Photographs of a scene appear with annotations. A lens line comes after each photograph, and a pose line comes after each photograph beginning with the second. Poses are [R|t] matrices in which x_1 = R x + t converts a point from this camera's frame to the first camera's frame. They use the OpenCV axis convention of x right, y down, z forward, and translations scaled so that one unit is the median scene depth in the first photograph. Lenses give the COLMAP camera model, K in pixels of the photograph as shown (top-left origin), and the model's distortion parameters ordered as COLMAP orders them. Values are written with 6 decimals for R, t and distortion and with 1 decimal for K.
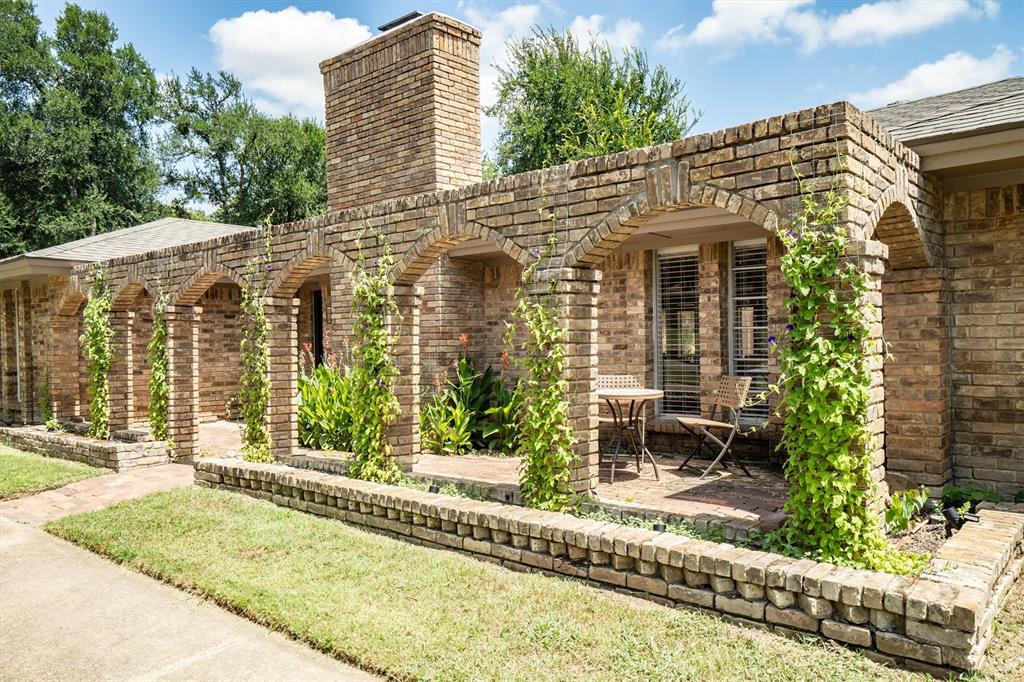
lens RADIAL K [[707.1, 0, 512.0], [0, 707.1, 341.0], [0, 0, 1]] dist [0.039025, 0.001075]
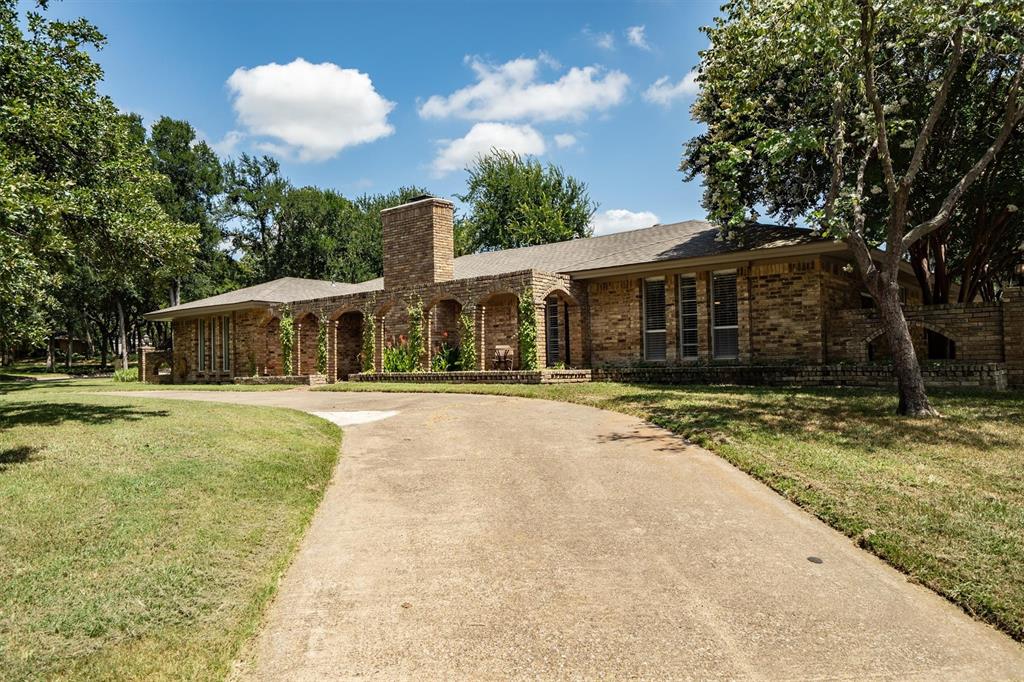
lens RADIAL K [[707.1, 0, 512.0], [0, 707.1, 341.0], [0, 0, 1]] dist [0.039025, 0.001075]
pose [[0.999737, -0.002457, 0.022822, 0.094533], [0.003473, 0.999000, -0.044568, 0.118302], [-0.022690, 0.044635, 0.998746, -1.302126]]
